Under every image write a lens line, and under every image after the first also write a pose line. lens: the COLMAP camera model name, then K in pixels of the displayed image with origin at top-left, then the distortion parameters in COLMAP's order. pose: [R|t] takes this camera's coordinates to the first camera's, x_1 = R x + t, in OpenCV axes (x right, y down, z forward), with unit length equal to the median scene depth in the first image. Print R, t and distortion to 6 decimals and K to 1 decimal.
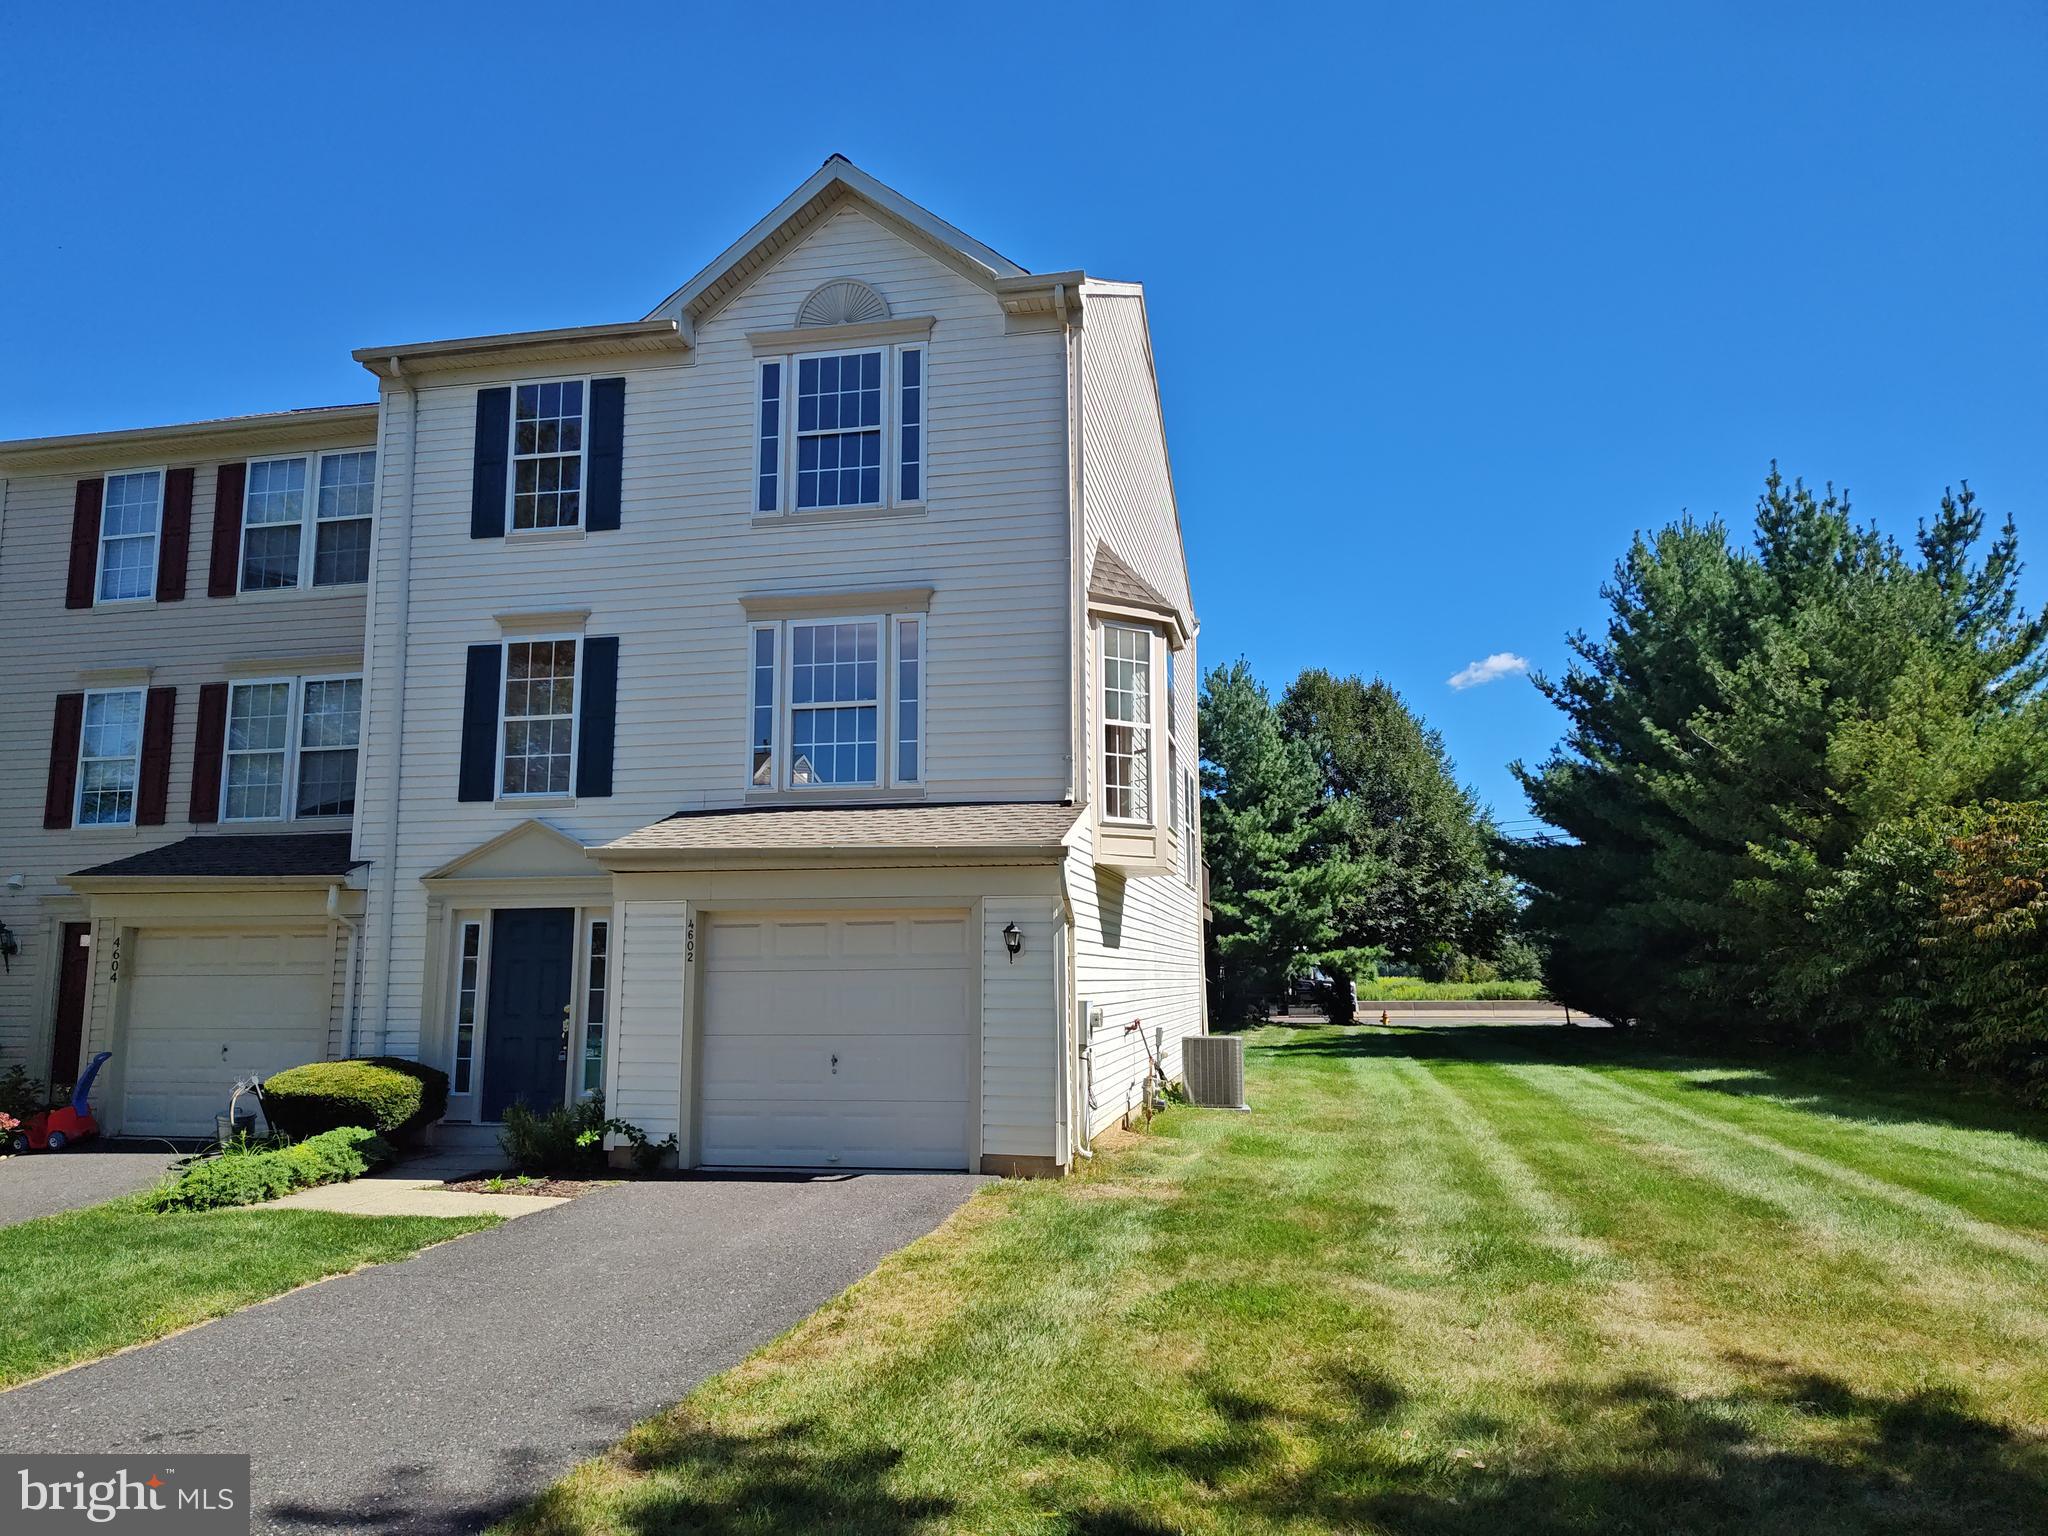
lens RADIAL K [[1393.5, 0, 1017.9], [0, 1393.5, 753.8], [0, 0, 1]] dist [0.051410, -0.061093]
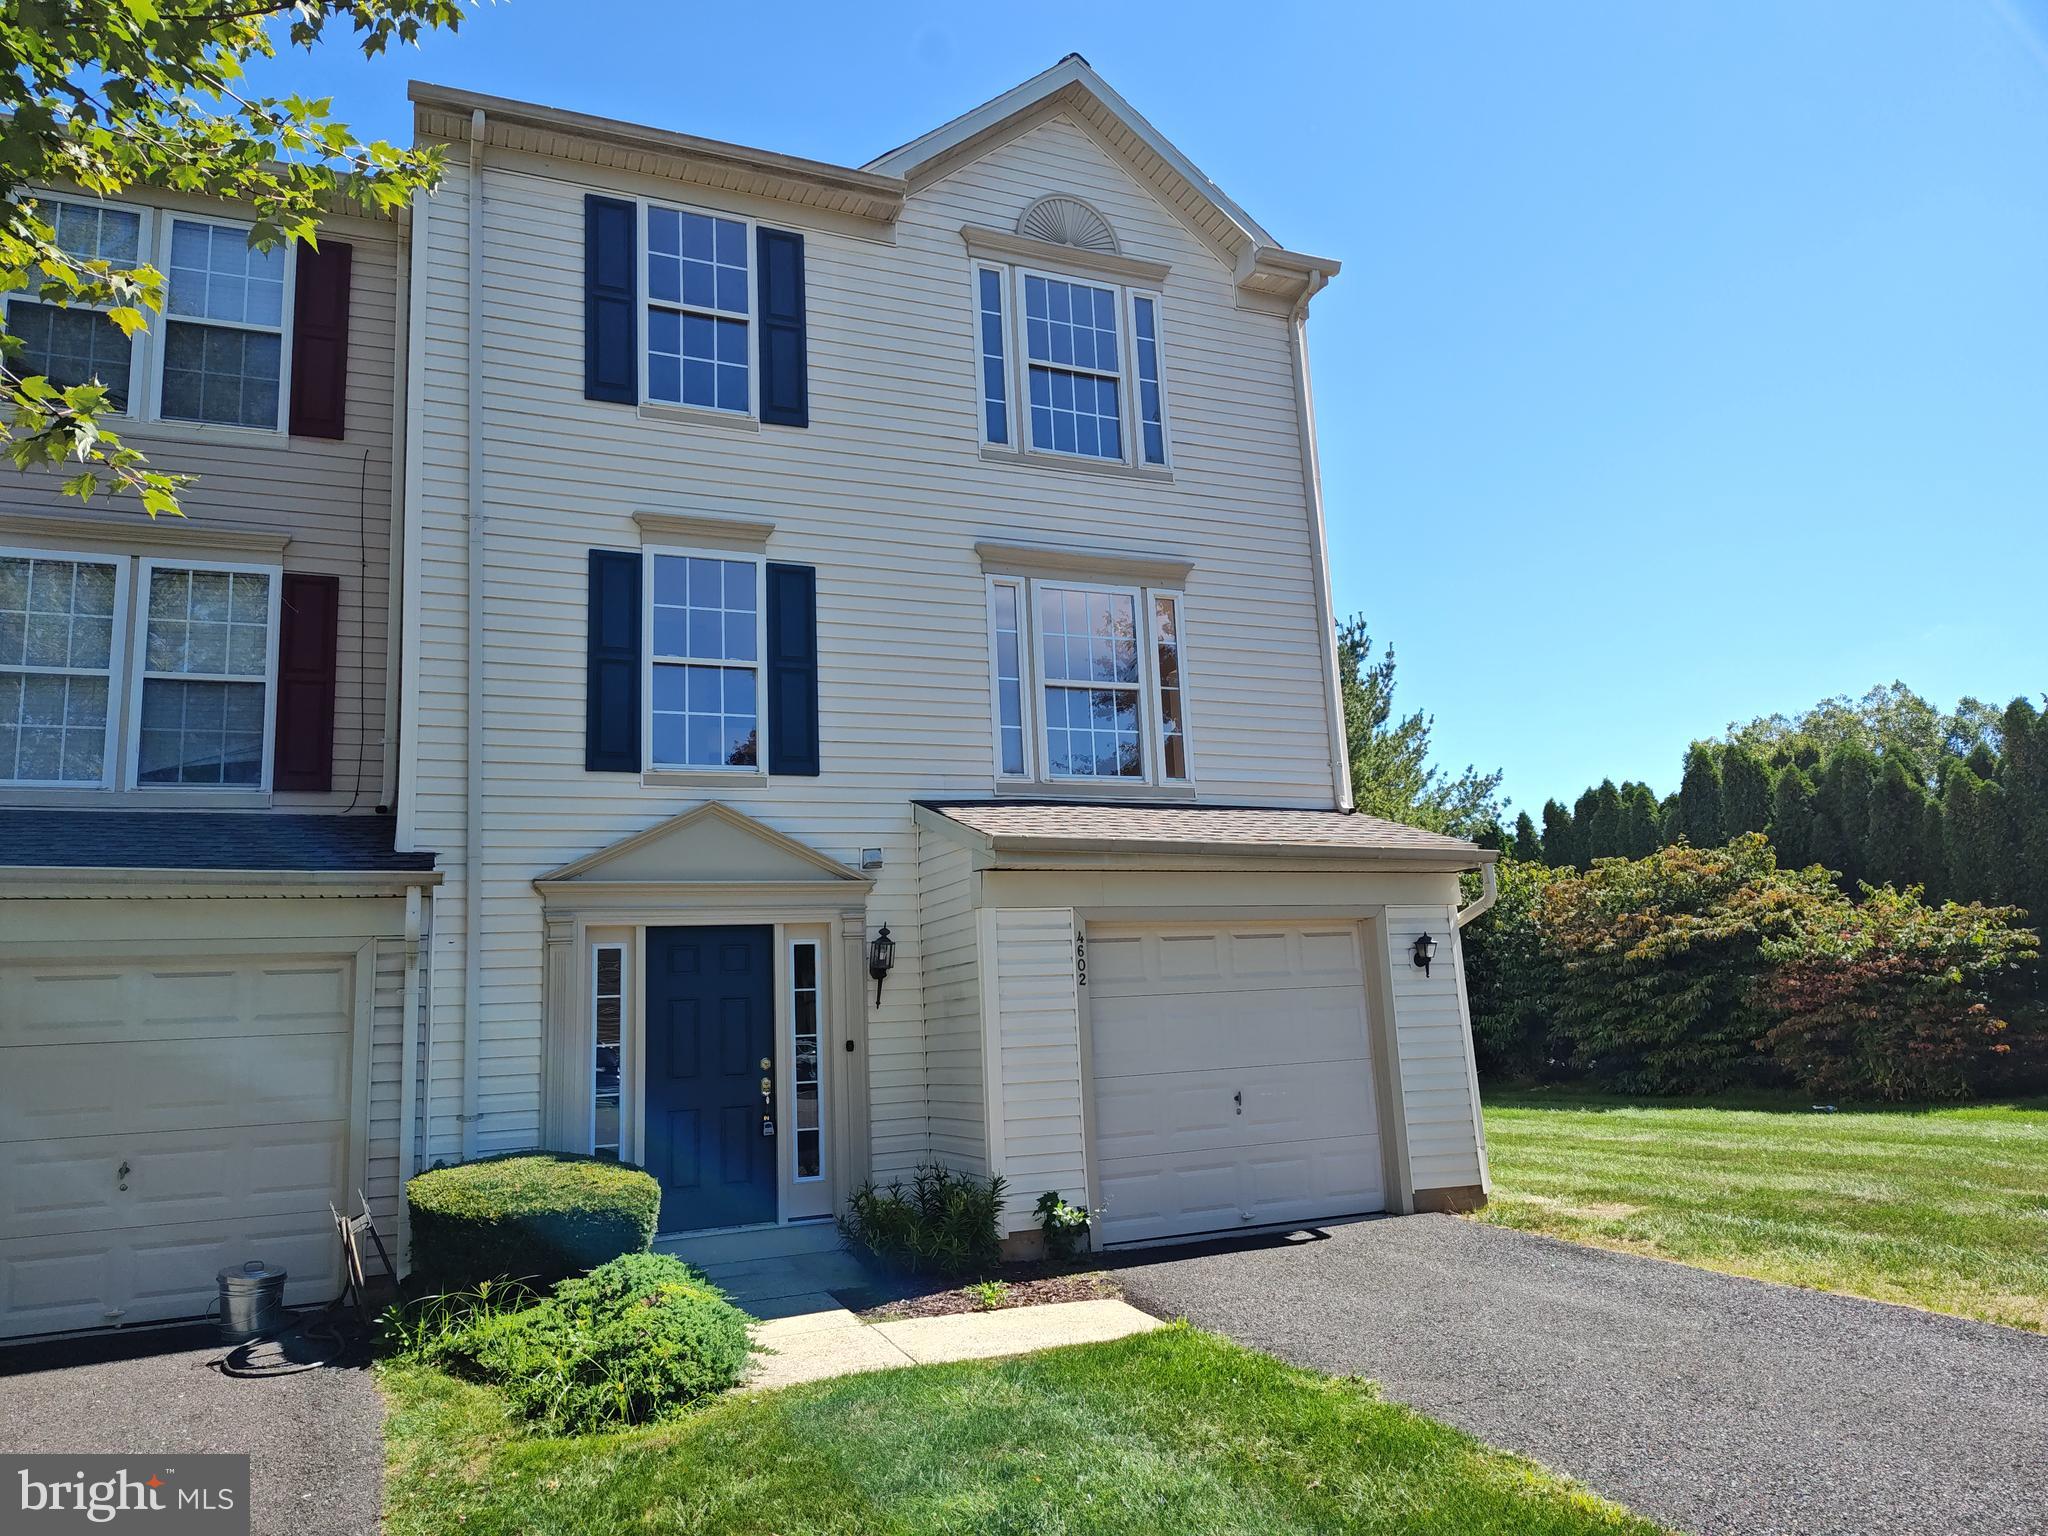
lens RADIAL K [[1385.6, 0, 1009.5], [0, 1385.6, 760.8], [0, 0, 1]] dist [0.061471, -0.079738]
pose [[0.822122, 0.071558, 0.564797, -0.619898], [-0.046504, 0.997195, -0.058650, 0.060483], [-0.567409, 0.021952, 0.823143, 0.322847]]
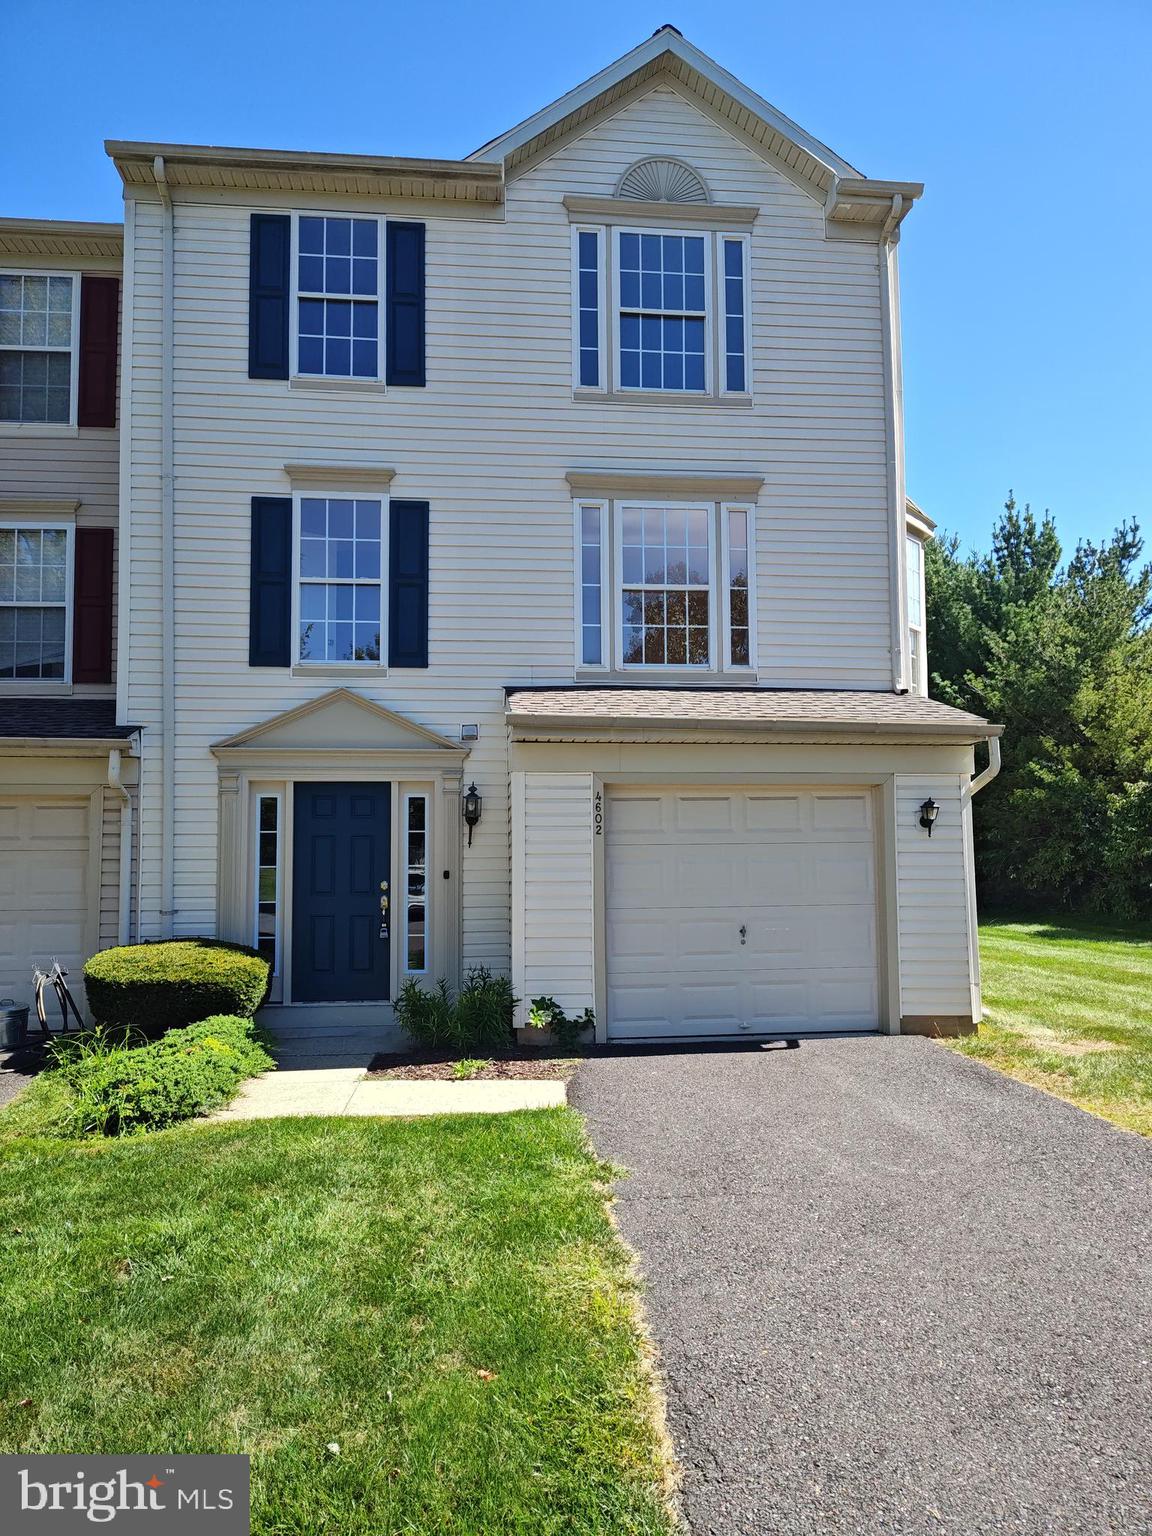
lens RADIAL K [[1041.7, 0, 578.2], [0, 1041.7, 789.4], [0, 0, 1]] dist [0.066183, -0.092547]
pose [[0.952961, 0.018360, 0.302537, -0.403367], [-0.043758, 0.996041, 0.077385, 0.052995], [-0.299919, -0.086983, 0.949991, 0.271808]]
